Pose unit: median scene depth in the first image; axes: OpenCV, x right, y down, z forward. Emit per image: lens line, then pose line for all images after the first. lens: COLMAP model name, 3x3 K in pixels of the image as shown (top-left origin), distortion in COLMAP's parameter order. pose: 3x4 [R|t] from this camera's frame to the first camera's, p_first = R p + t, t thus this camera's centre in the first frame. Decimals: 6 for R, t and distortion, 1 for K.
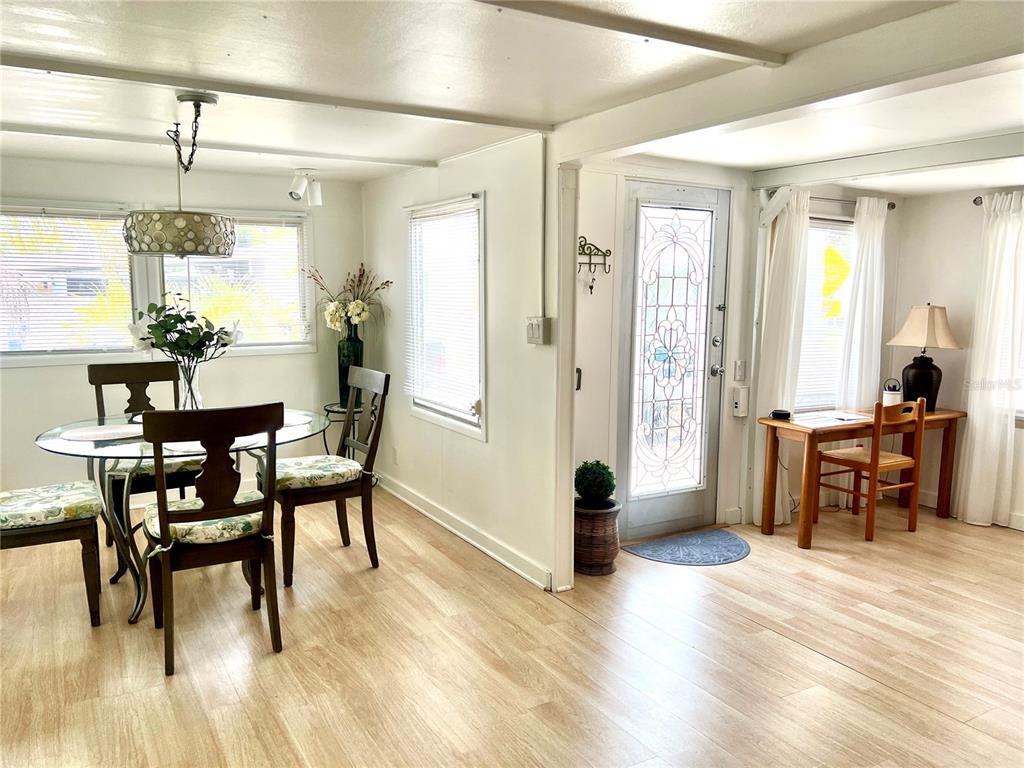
lens RADIAL K [[768.4, 0, 512.0], [0, 768.4, 385.9], [0, 0, 1]] dist [0.052001, -0.056848]
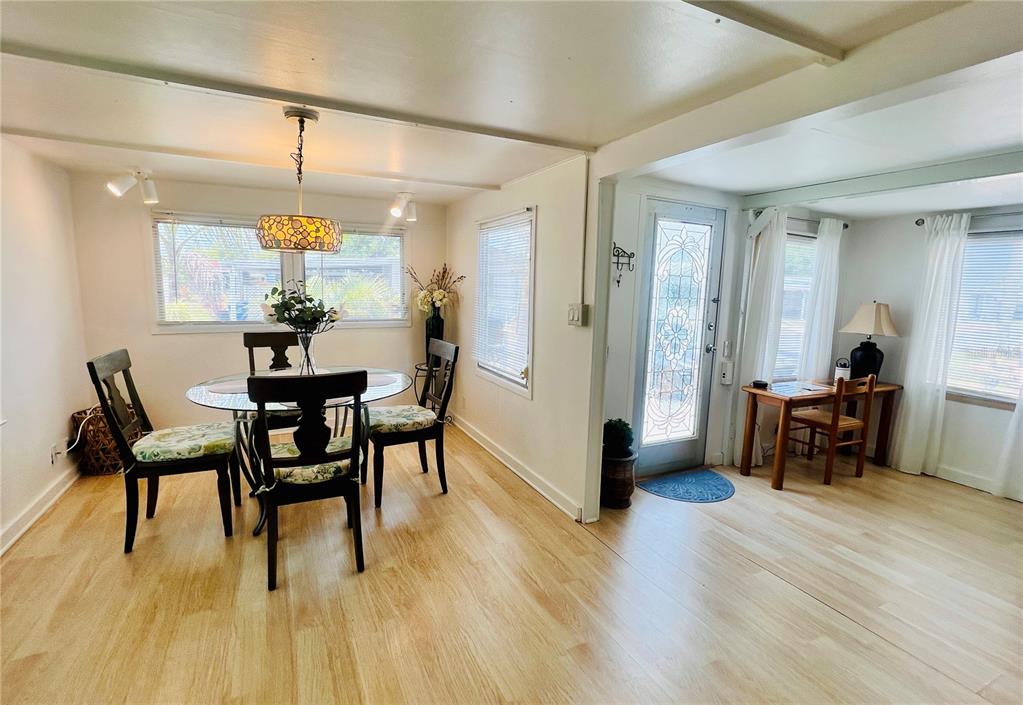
lens RADIAL K [[477.2, 0, 510.3], [0, 477.2, 350.7], [0, 0, 1]] dist [-0.001413, -0.000662]
pose [[0.997181, 0.028182, -0.069545, -0.017469], [-0.027644, 0.999580, 0.008692, -0.017041], [0.069761, -0.006745, 0.997541, 0.208530]]
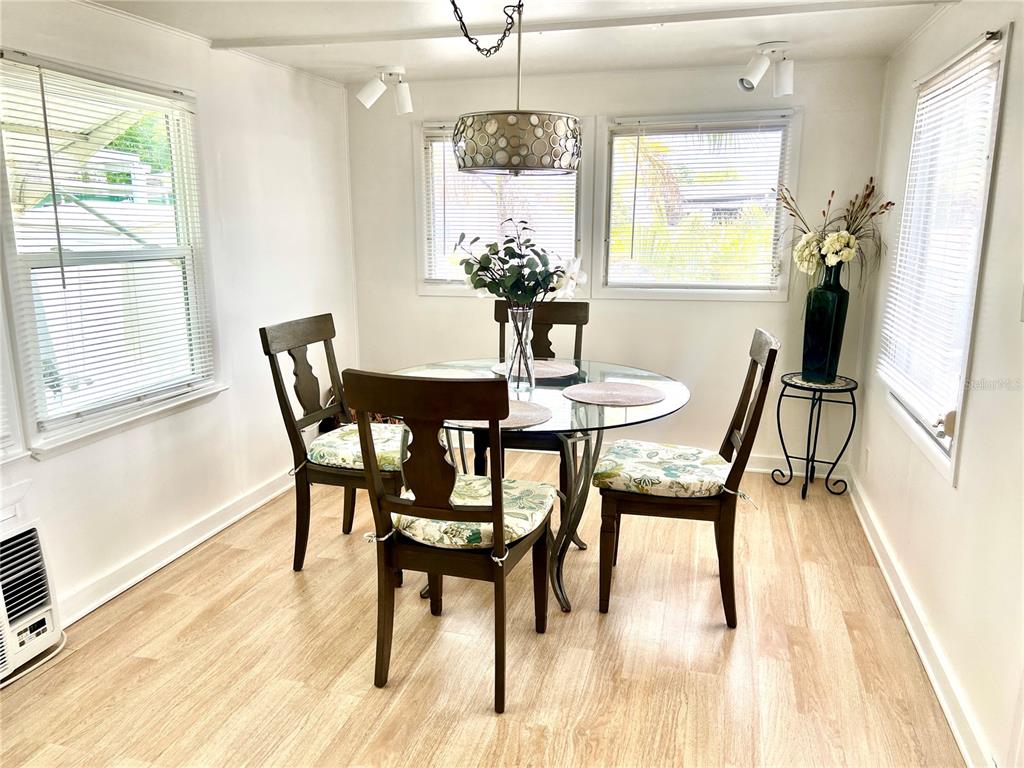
lens RADIAL K [[768.4, 0, 509.1], [0, 768.4, 384.5], [0, 0, 1]] dist [0.052001, -0.056848]
pose [[0.695038, 0.152263, -0.702665, 0.140856], [-0.091676, 0.988109, 0.123436, -0.045321], [0.713105, -0.021375, 0.700732, 0.397636]]
